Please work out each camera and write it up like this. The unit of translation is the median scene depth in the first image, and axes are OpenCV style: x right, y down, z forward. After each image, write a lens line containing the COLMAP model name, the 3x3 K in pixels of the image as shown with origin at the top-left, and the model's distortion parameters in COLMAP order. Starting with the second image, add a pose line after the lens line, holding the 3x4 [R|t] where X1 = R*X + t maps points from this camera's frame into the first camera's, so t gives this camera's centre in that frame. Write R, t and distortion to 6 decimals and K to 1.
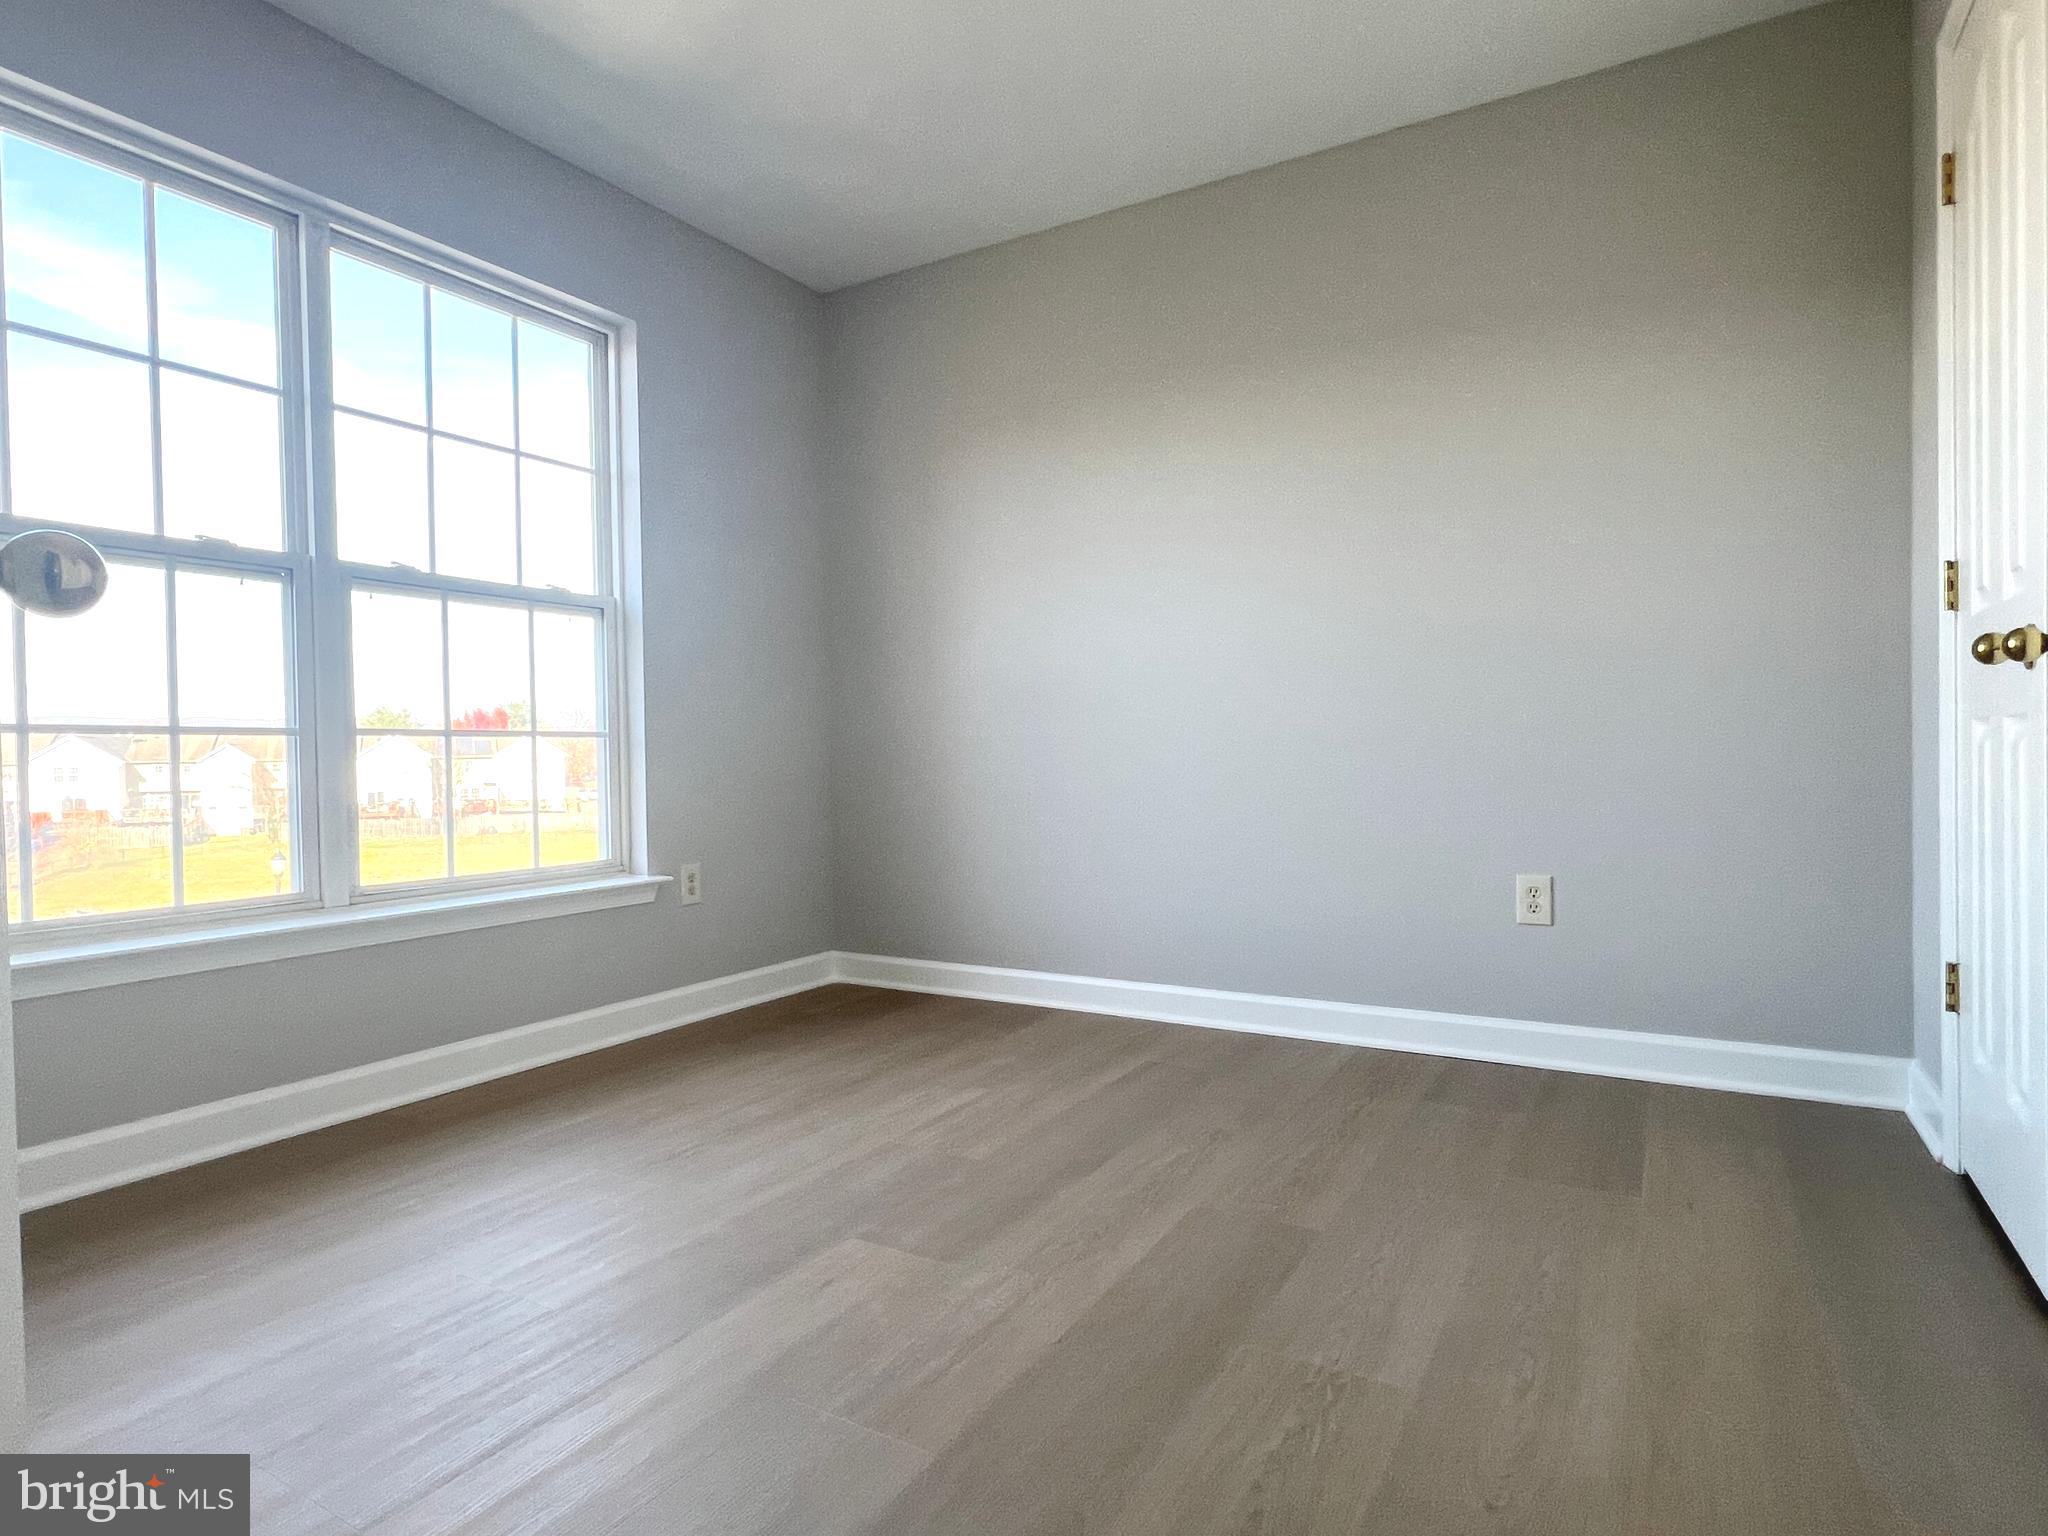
lens RADIAL K [[1135.2, 0, 1016.8], [0, 1135.2, 775.4], [0, 0, 1]] dist [0.002089, 0.001008]
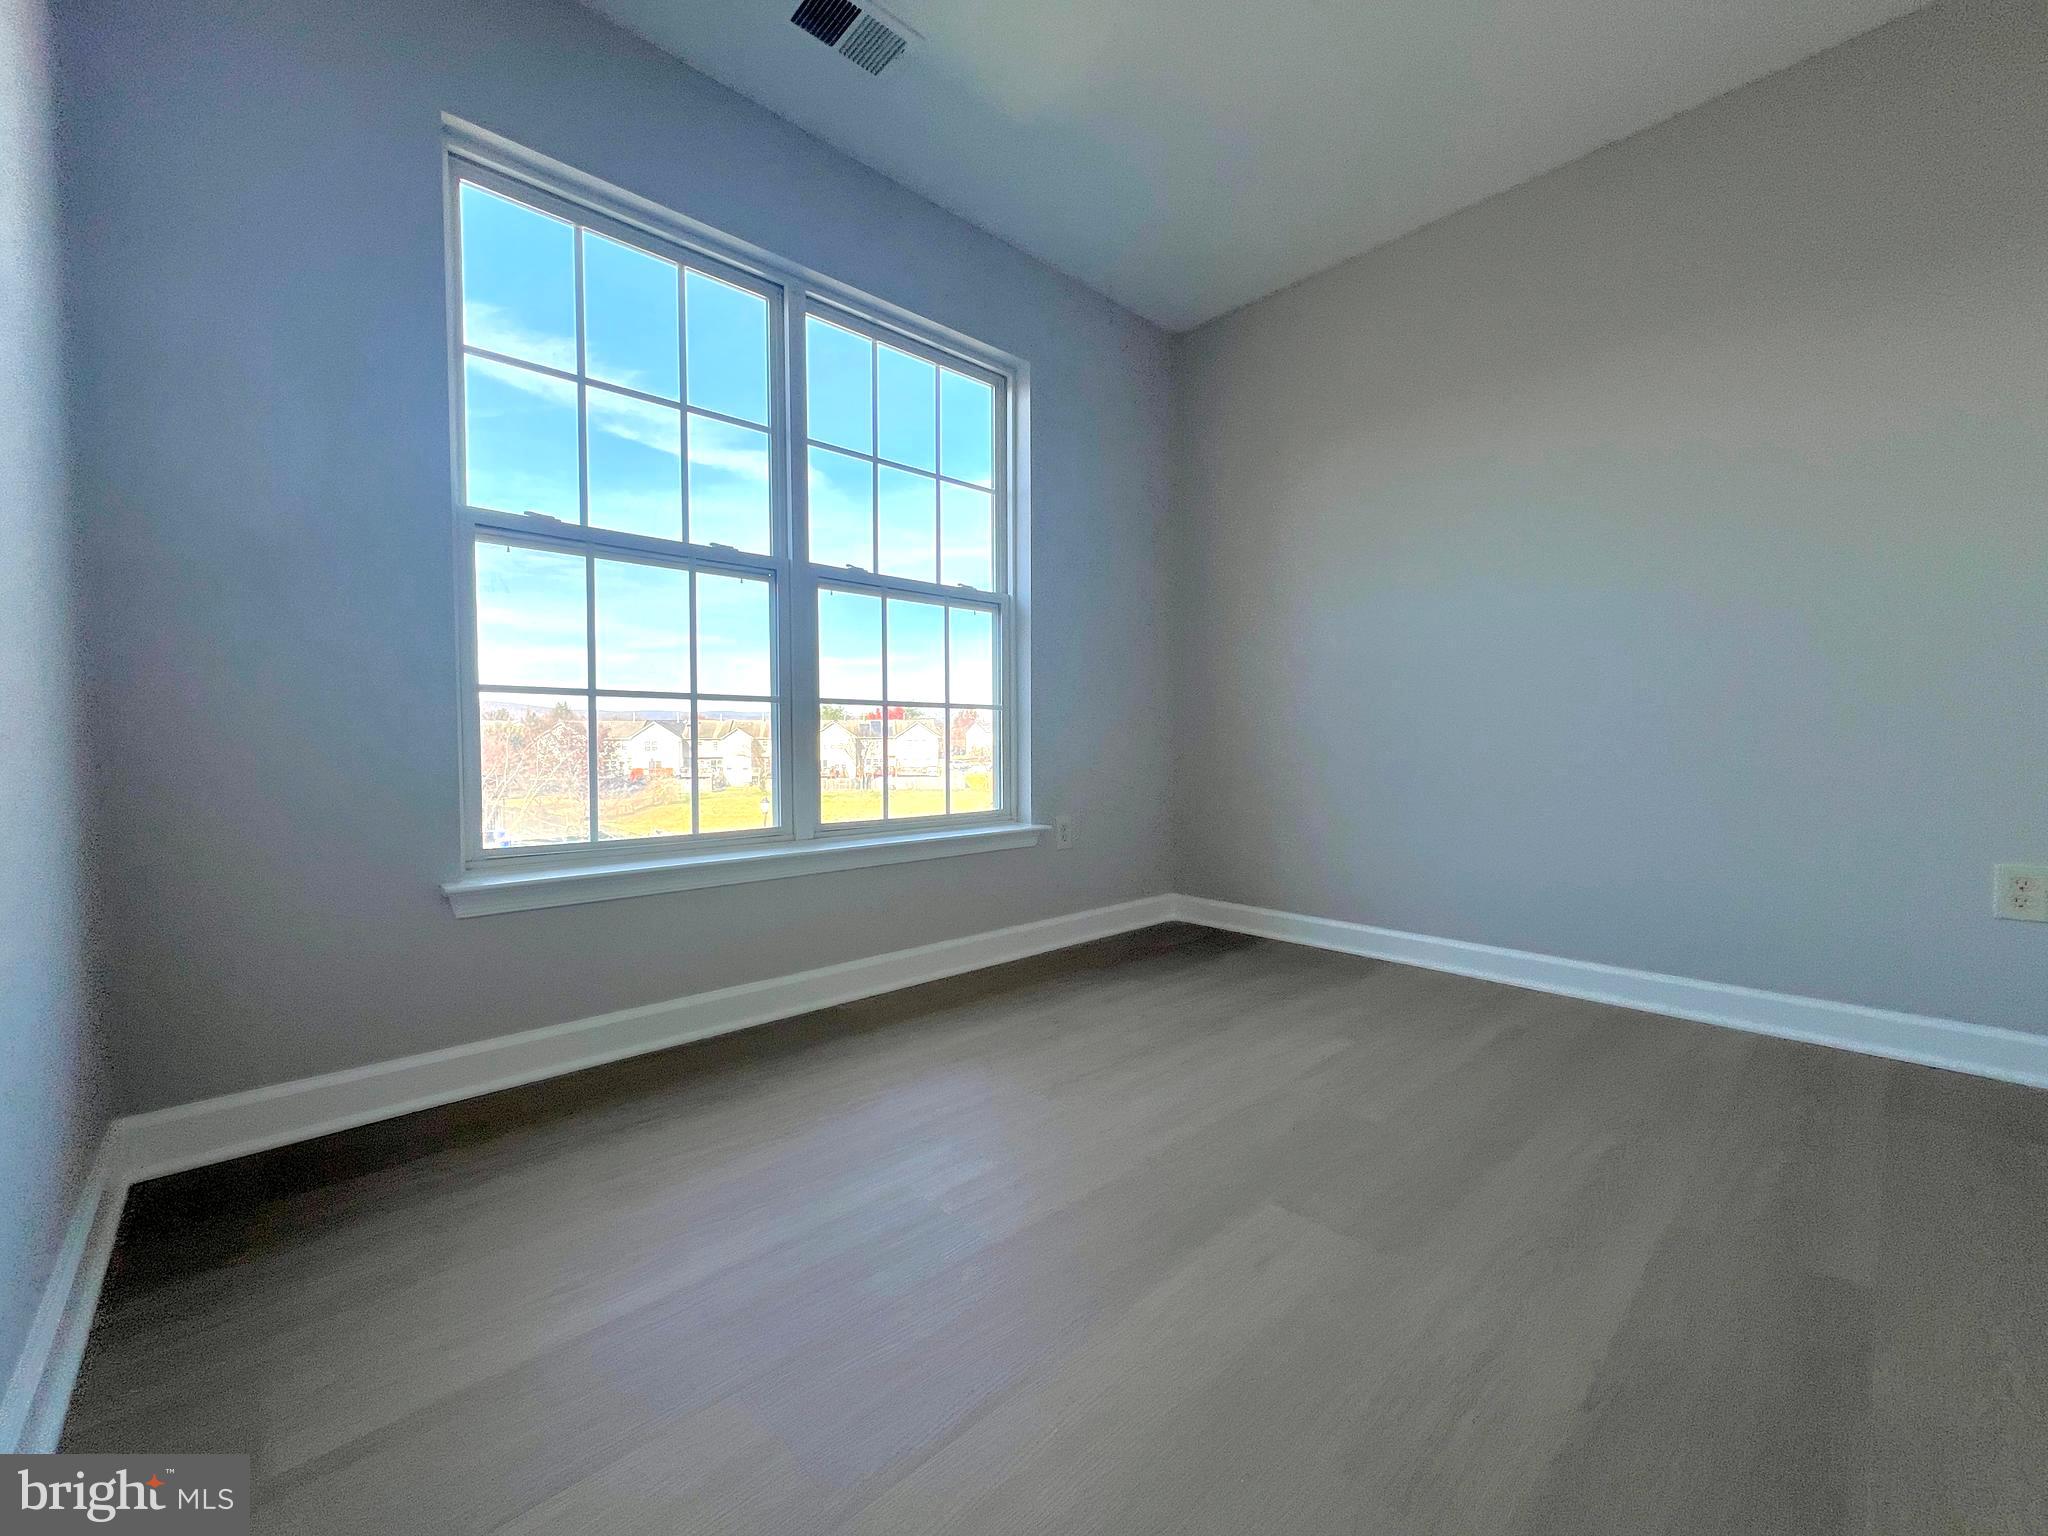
lens RADIAL K [[816.6, 0, 1017.7], [0, 816.6, 772.2], [0, 0, 1]] dist [-0.000764, -0.000418]
pose [[0.961721, 0.021934, -0.273151, -0.125628], [-0.016467, 0.999616, 0.022291, 0.016617], [0.273535, -0.016940, 0.961713, 0.194993]]
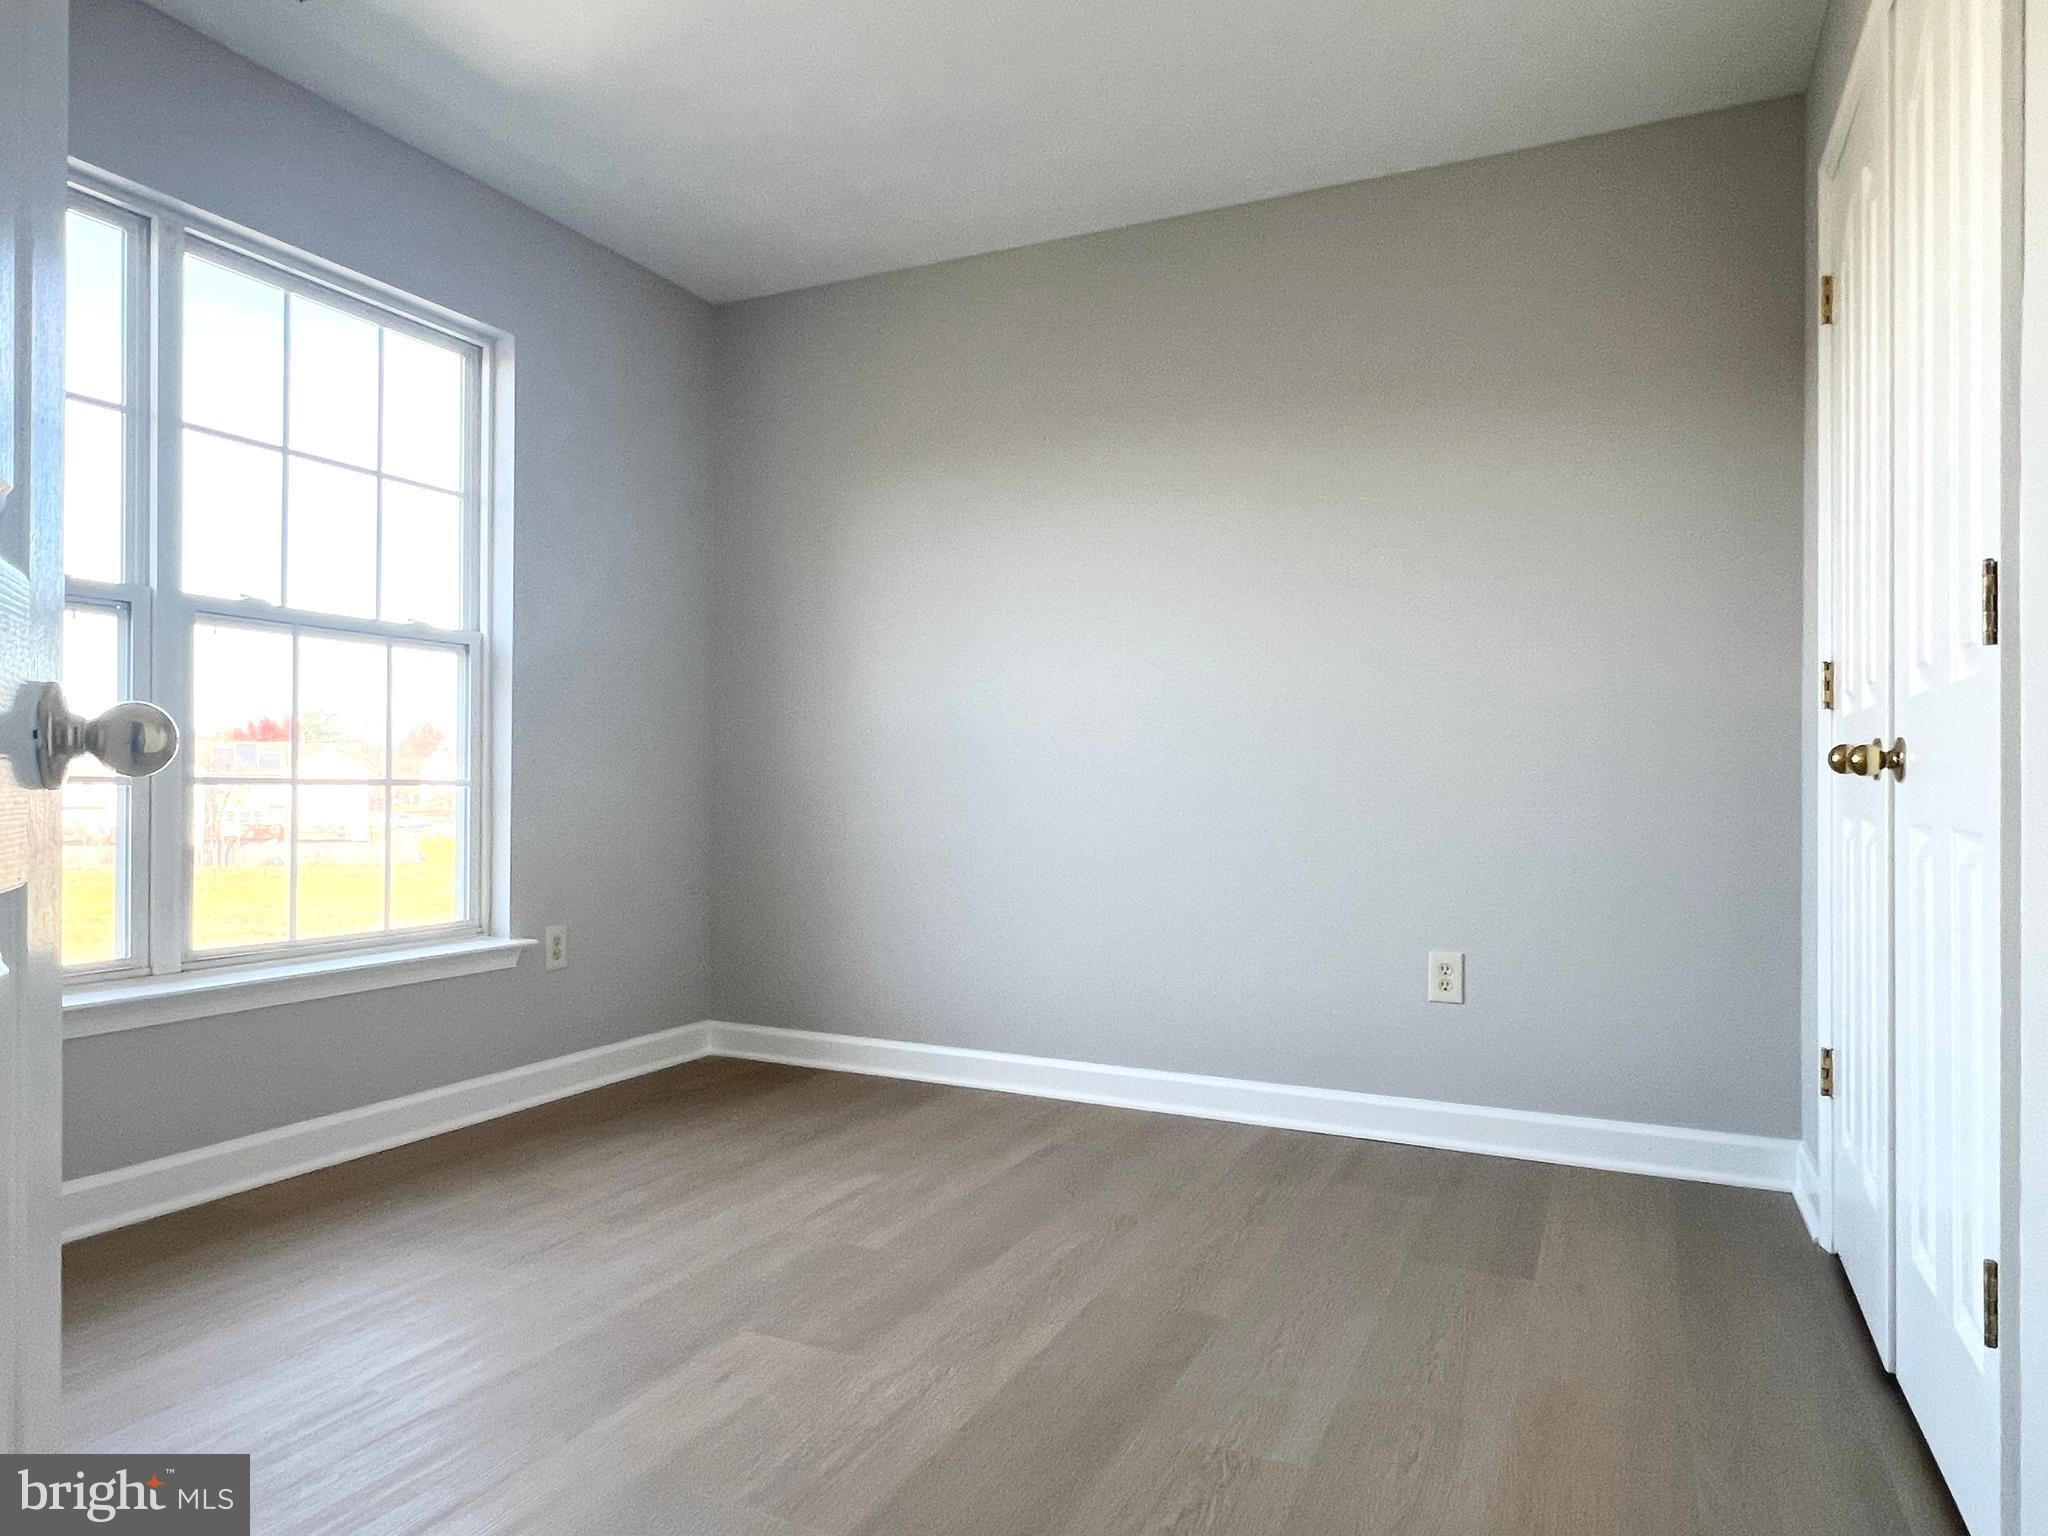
lens RADIAL K [[1301.4, 0, 1015.7], [0, 1301.4, 777.9], [0, 0, 1]] dist [0.003515, -0.004481]
pose [[0.995945, 0.022871, 0.087012, -0.017667], [-0.020989, 0.999527, -0.022482, -0.031431], [-0.087485, 0.020565, 0.995954, -0.097004]]
